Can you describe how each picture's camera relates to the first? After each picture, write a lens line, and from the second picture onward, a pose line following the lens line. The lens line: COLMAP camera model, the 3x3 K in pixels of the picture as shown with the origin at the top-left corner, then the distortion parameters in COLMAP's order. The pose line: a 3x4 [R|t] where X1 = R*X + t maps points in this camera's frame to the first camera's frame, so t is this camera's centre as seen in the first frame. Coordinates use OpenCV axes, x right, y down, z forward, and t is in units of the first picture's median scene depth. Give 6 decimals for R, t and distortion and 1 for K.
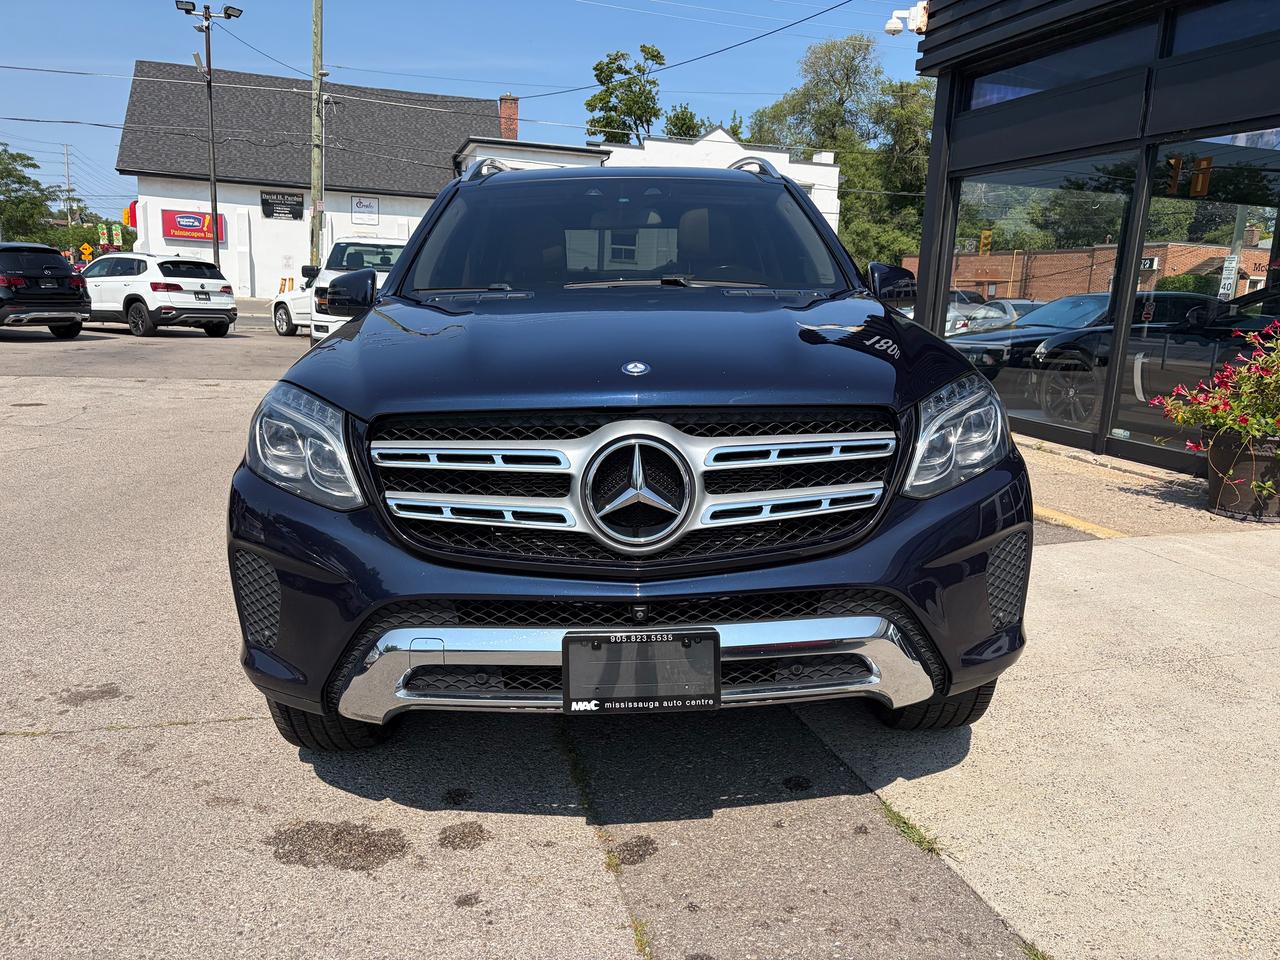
lens RADIAL K [[979.2, 0, 645.2], [0, 979.2, 482.9], [0, 0, 1]] dist [0.034835, -0.005996]
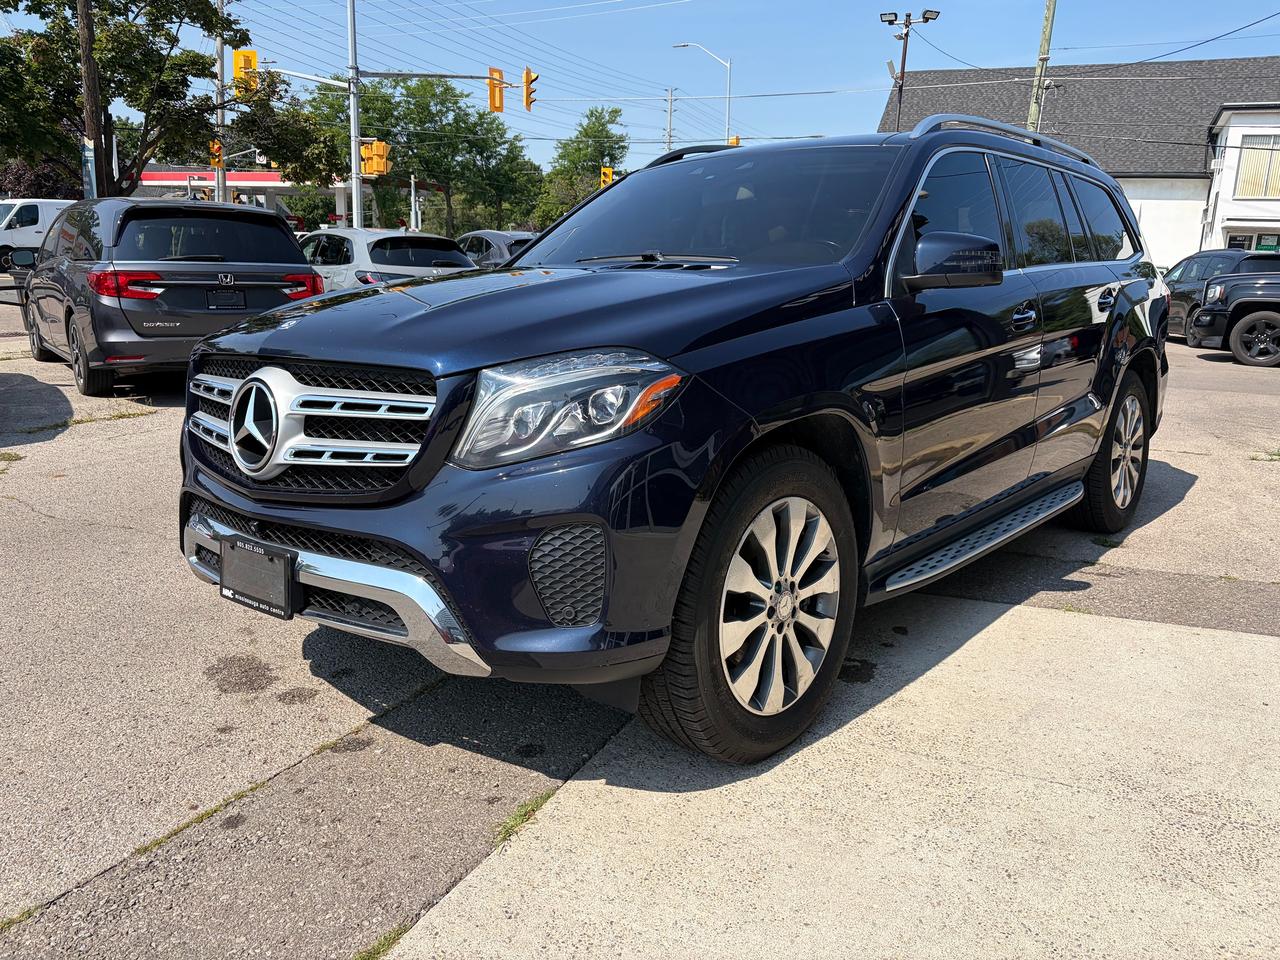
lens RADIAL K [[964.7, 0, 642.0], [0, 964.7, 481.6], [0, 0, 1]] dist [0.037482, -0.026377]
pose [[0.745882, 0.139555, -0.651295, 0.889665], [-0.132750, 0.989334, 0.059958, -0.044781], [0.652716, 0.041738, 0.756452, 0.327383]]
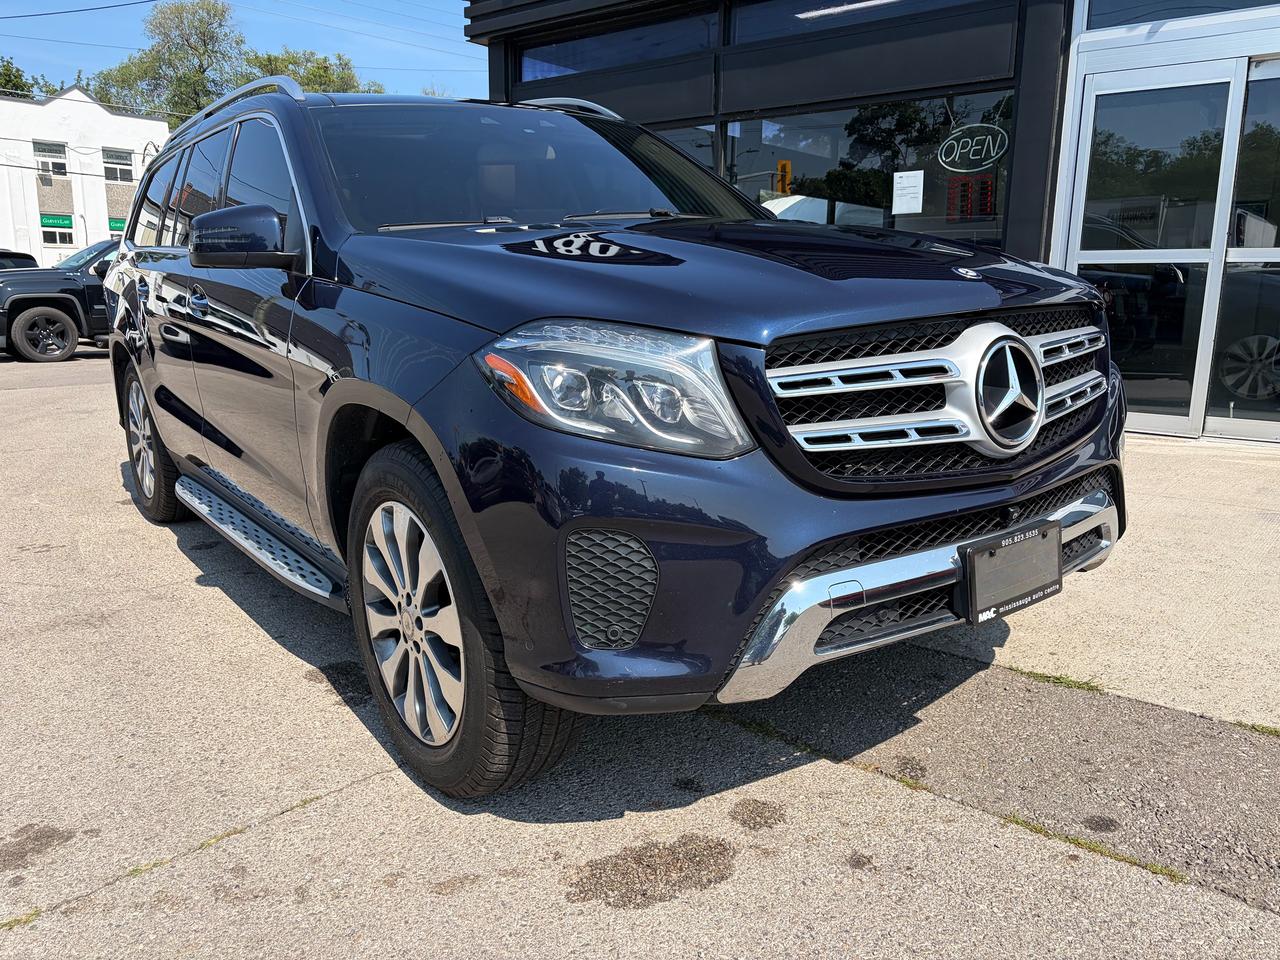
lens RADIAL K [[979.2, 0, 645.2], [0, 979.2, 482.9], [0, 0, 1]] dist [0.034835, -0.005996]
pose [[0.825888, -0.145334, 0.544781, -0.697468], [0.136823, 0.988988, 0.056414, -0.006175], [-0.546981, 0.027947, 0.836678, 0.286051]]
